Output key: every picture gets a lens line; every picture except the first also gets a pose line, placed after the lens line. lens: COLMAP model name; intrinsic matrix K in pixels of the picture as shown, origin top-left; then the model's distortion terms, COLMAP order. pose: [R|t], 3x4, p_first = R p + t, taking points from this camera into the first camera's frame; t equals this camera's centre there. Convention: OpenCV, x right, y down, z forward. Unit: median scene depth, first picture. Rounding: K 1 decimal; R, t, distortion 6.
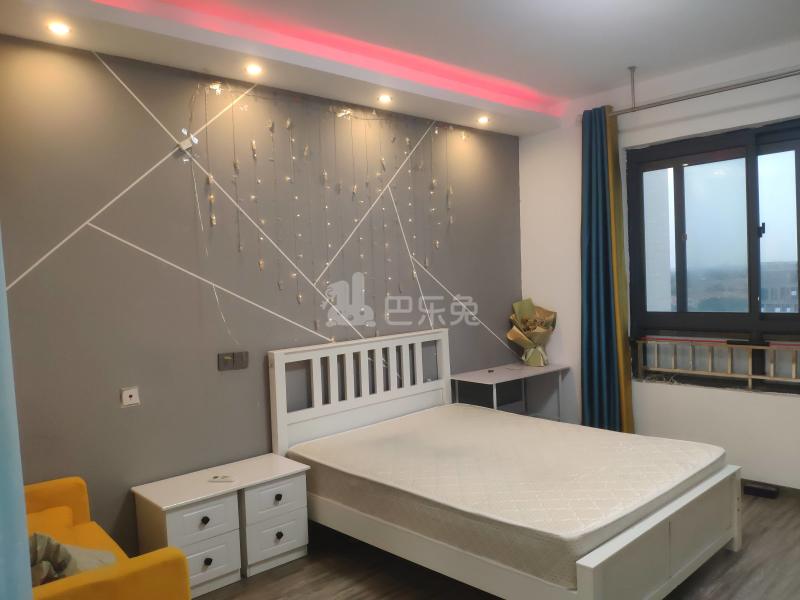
lens RADIAL K [[621.5, 0, 400.0], [0, 621.5, 300.0], [0, 0, 1]] dist [0.110505, -0.198258]
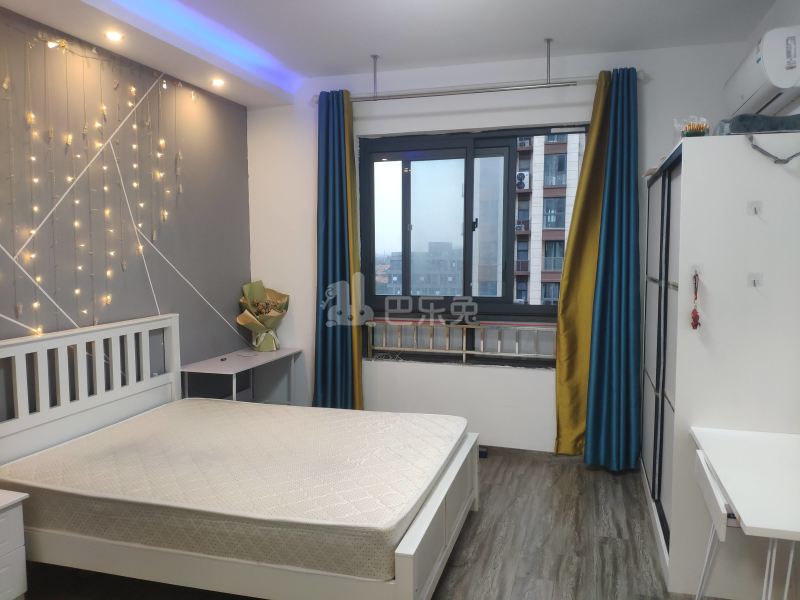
lens RADIAL K [[621.5, 0, 400.0], [0, 621.5, 300.0], [0, 0, 1]] dist [0.110505, -0.198258]
pose [[0.863869, -0.001295, 0.503715, -0.112636], [-0.013758, 0.999563, 0.026164, -0.000956], [-0.503528, -0.029533, 0.863474, 0.088181]]
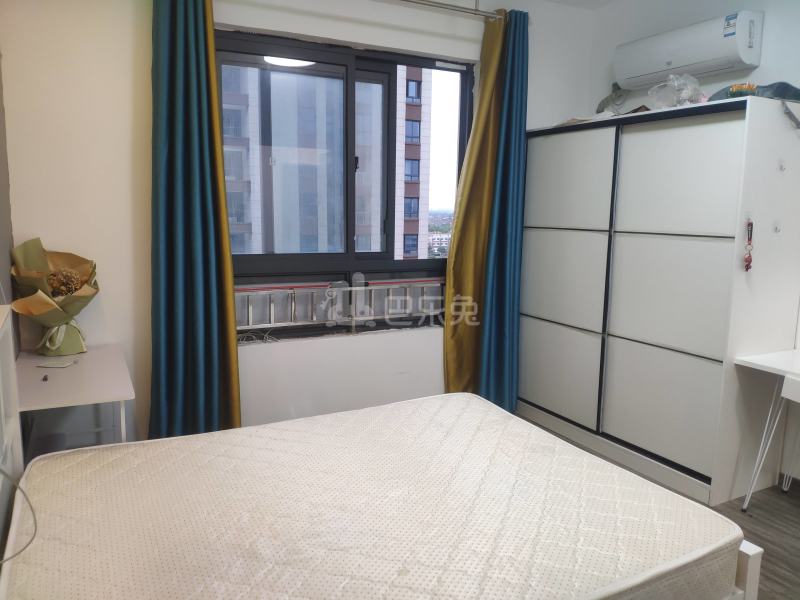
lens RADIAL K [[616.4, 0, 400.0], [0, 616.4, 300.0], [0, 0, 1]] dist [0.161275, -0.341912]
pose [[0.285569, -0.099116, 0.953219, -0.315086], [0.008989, 0.994871, 0.100754, -0.001533], [-0.958316, -0.020203, 0.284996, 0.664972]]
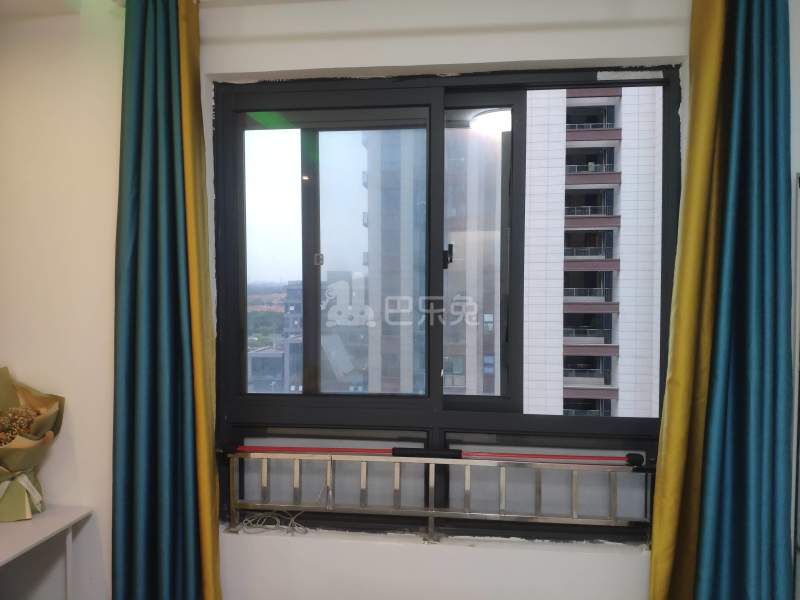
lens RADIAL K [[621.5, 0, 400.0], [0, 621.5, 300.0], [0, 0, 1]] dist [0.110505, -0.198258]
pose [[0.770473, 0.021523, 0.637109, 0.174294], [-0.009078, 0.999699, -0.022795, -0.056750], [-0.637408, 0.011779, 0.770436, 0.584035]]
